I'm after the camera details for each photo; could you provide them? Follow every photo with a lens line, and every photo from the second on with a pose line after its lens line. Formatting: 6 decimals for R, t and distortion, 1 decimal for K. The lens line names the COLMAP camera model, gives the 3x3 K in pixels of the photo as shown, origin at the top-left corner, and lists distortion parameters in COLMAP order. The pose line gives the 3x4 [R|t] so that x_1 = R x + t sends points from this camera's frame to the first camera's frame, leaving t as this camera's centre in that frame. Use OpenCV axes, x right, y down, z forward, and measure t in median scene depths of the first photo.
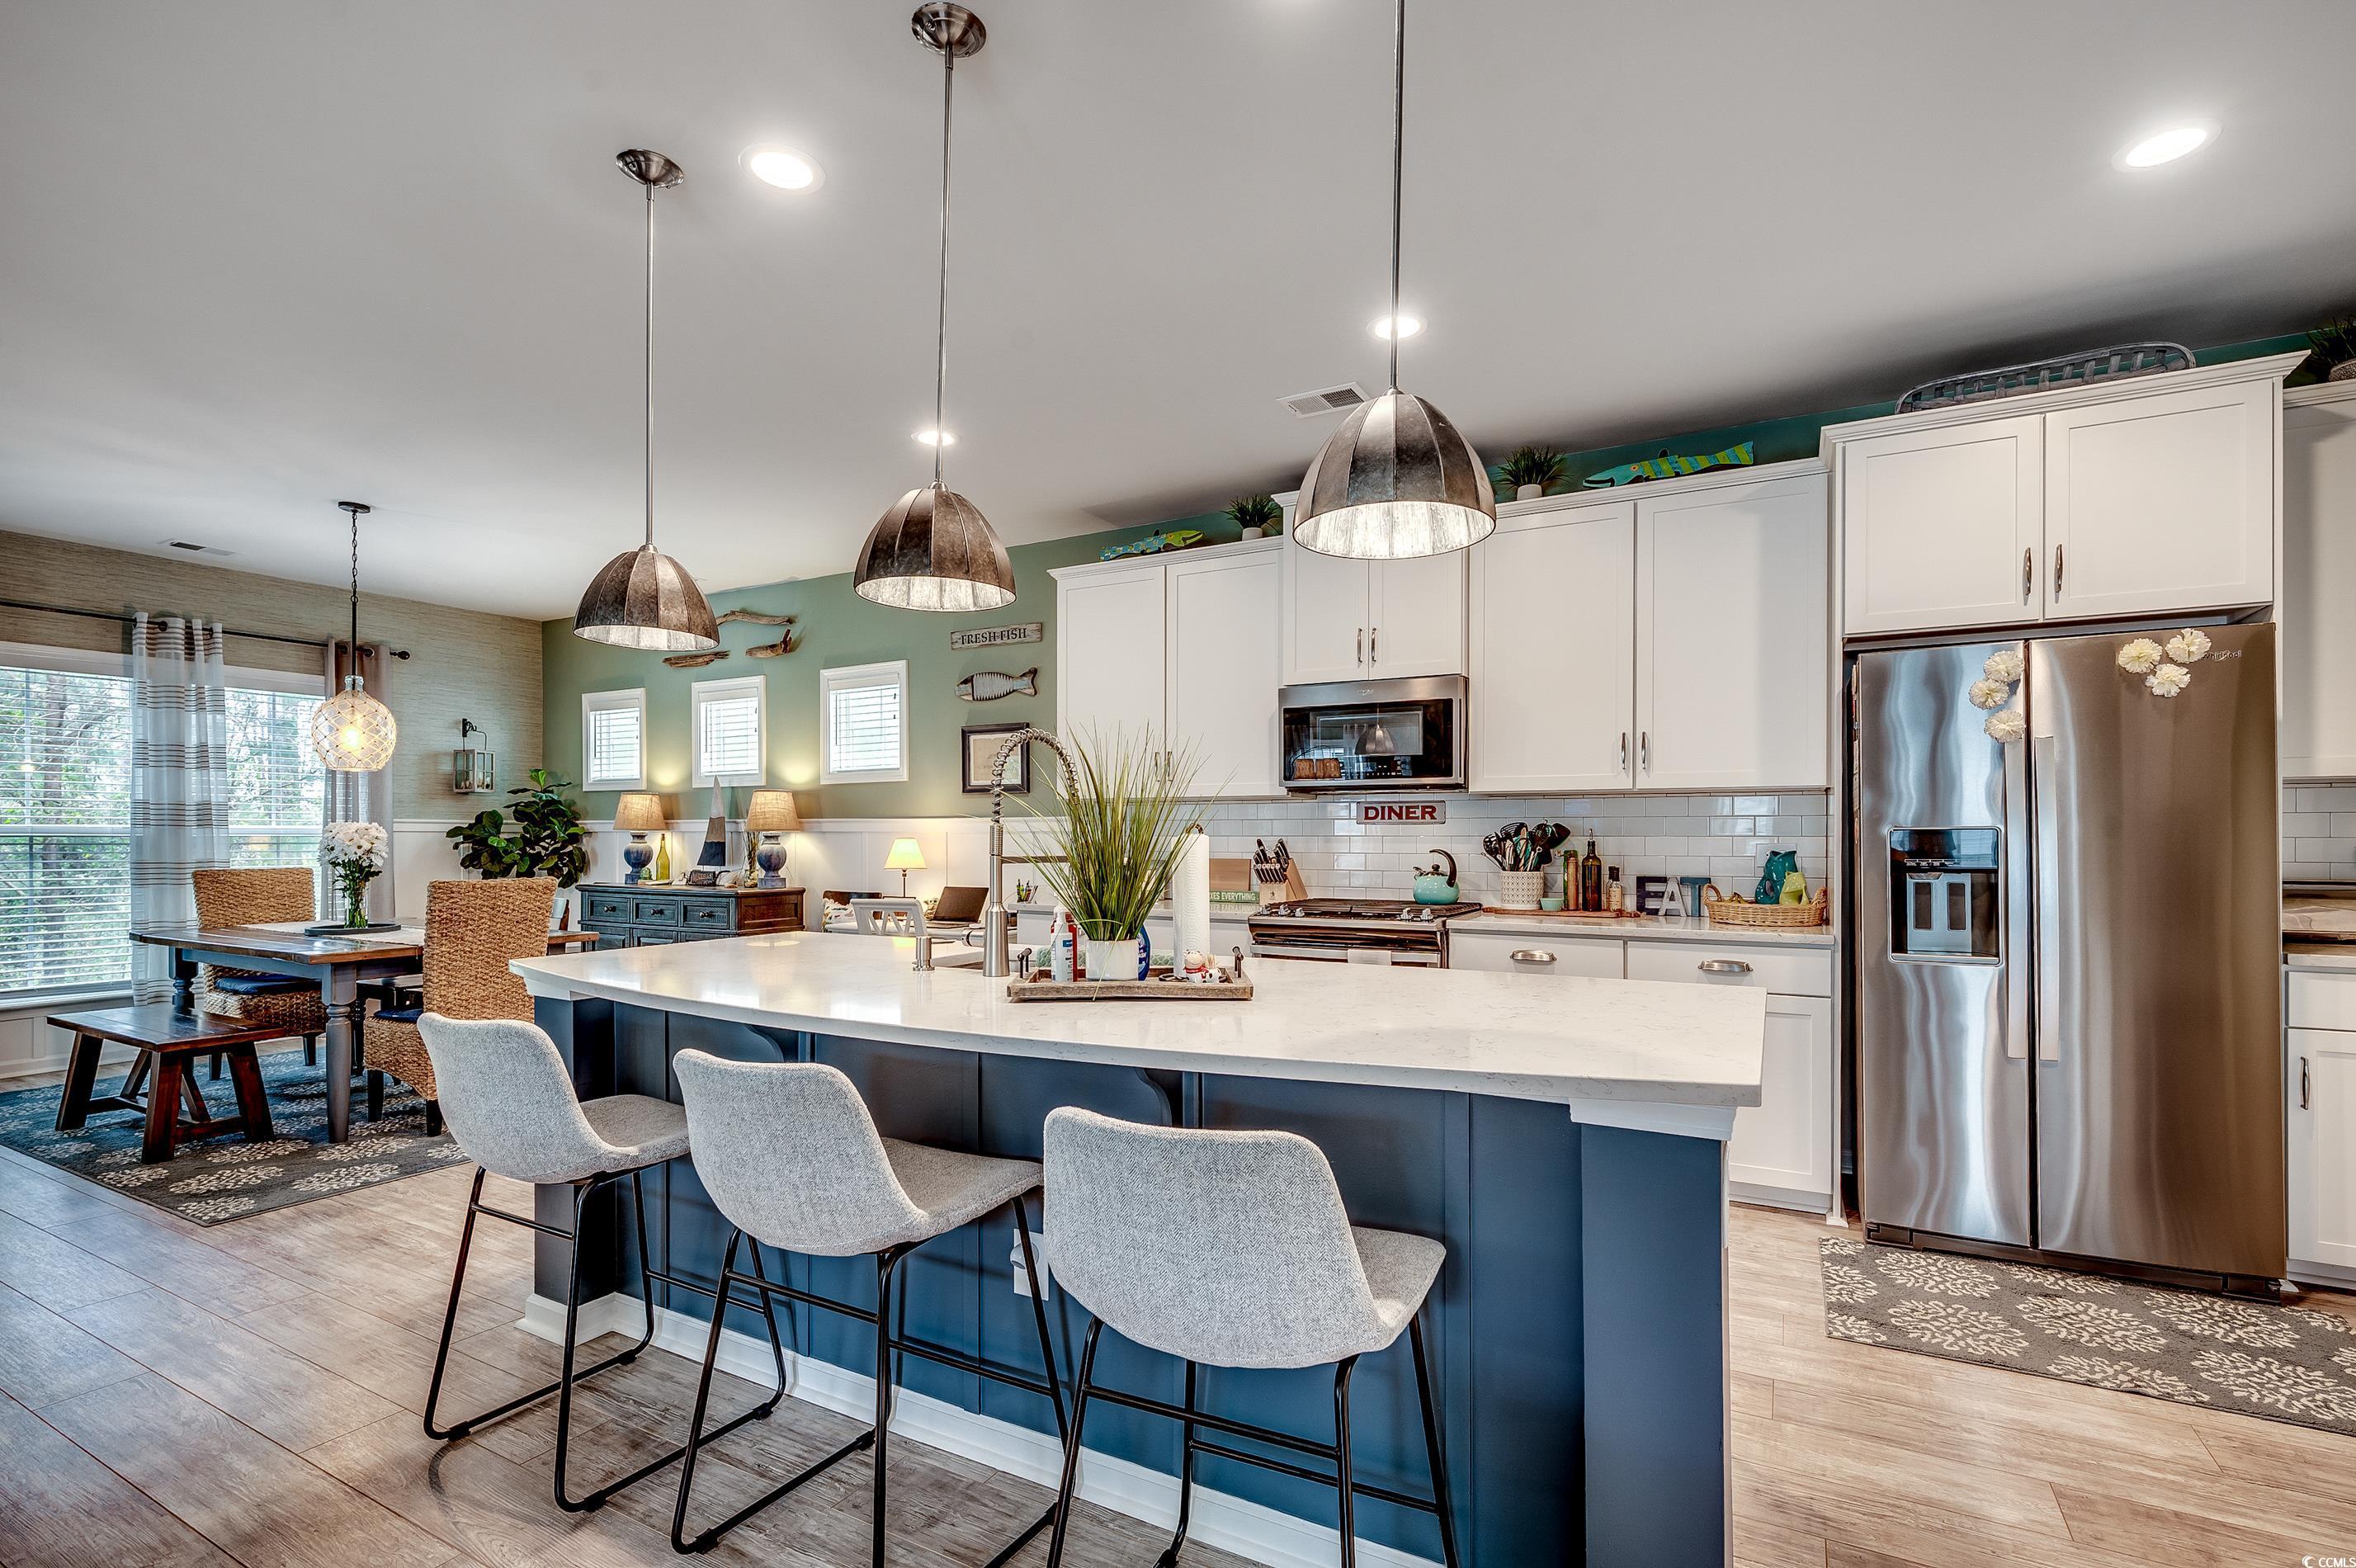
lens RADIAL K [[1073.3, 0, 1187.0], [0, 1073.3, 832.8], [0, 0, 1]] dist [0.000595, 0.000031]
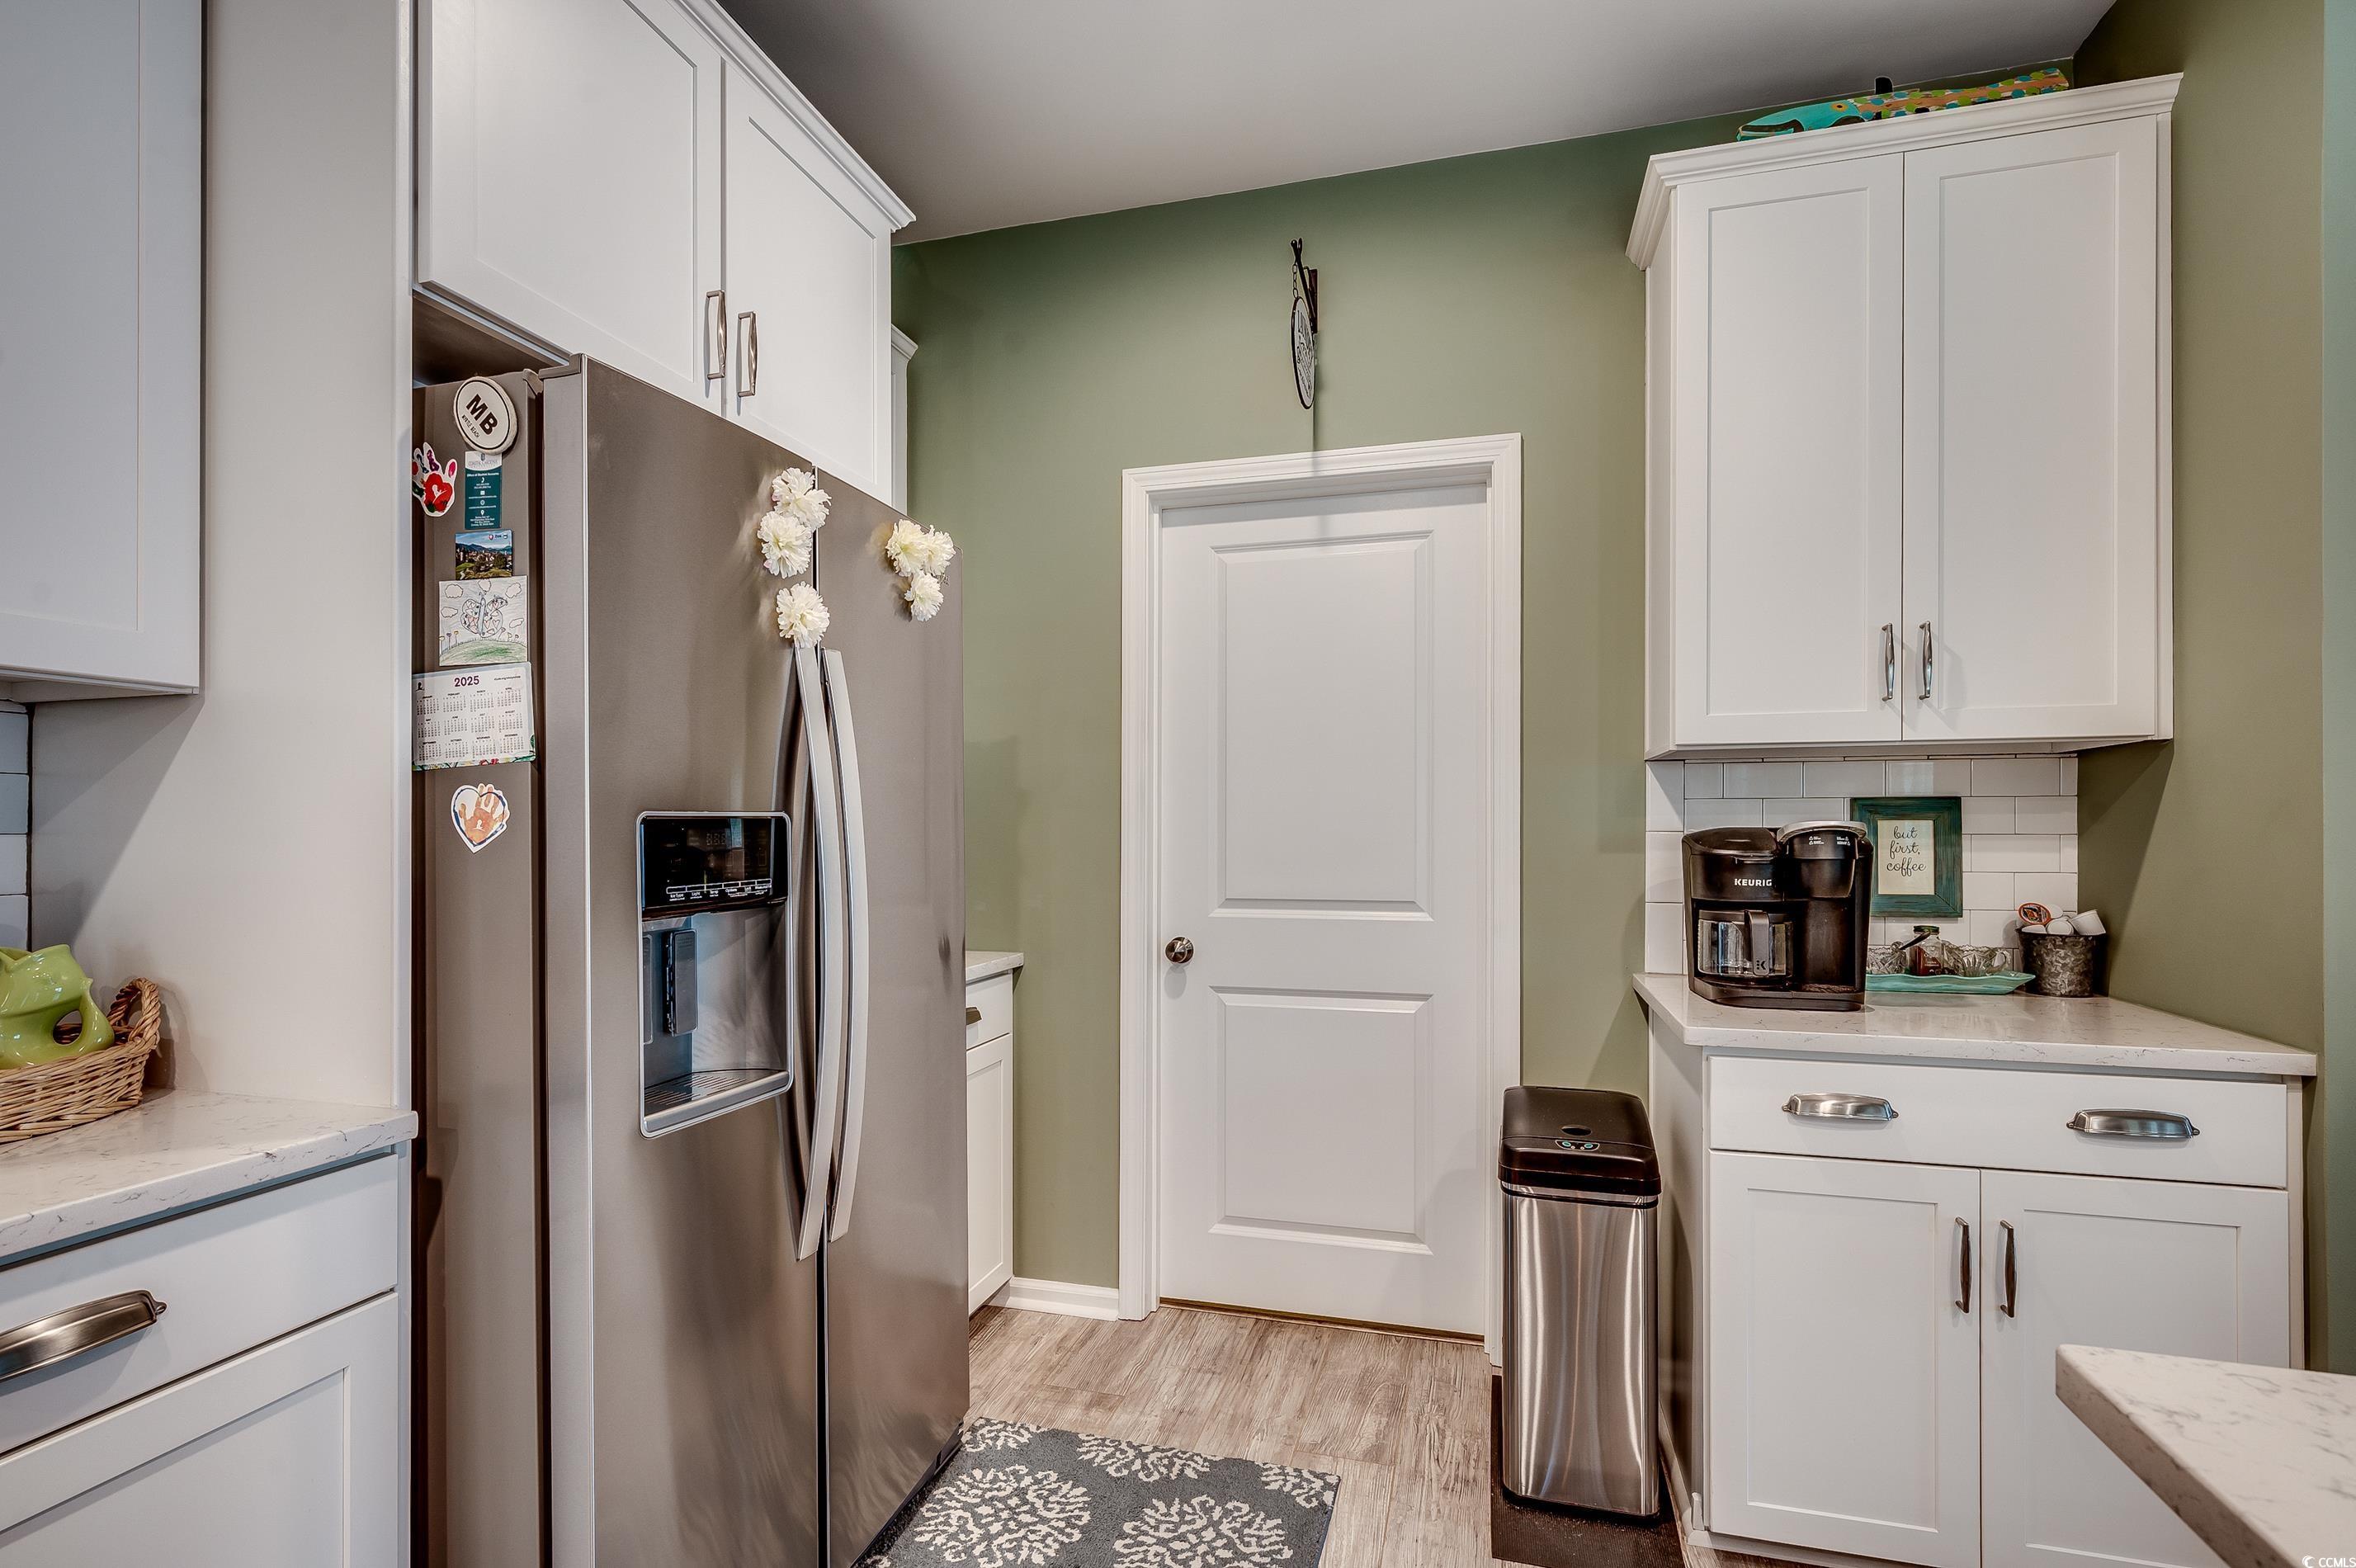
lens RADIAL K [[1064.5, 0, 1189.1], [0, 1064.5, 831.3], [0, 0, 1]] dist [-0.000529, -0.000060]
pose [[-0.230275, -0.001495, 0.973124, 0.136581], [-0.002917, 0.999995, 0.000845, 0.000911], [-0.973121, -0.002644, -0.230278, 0.567660]]
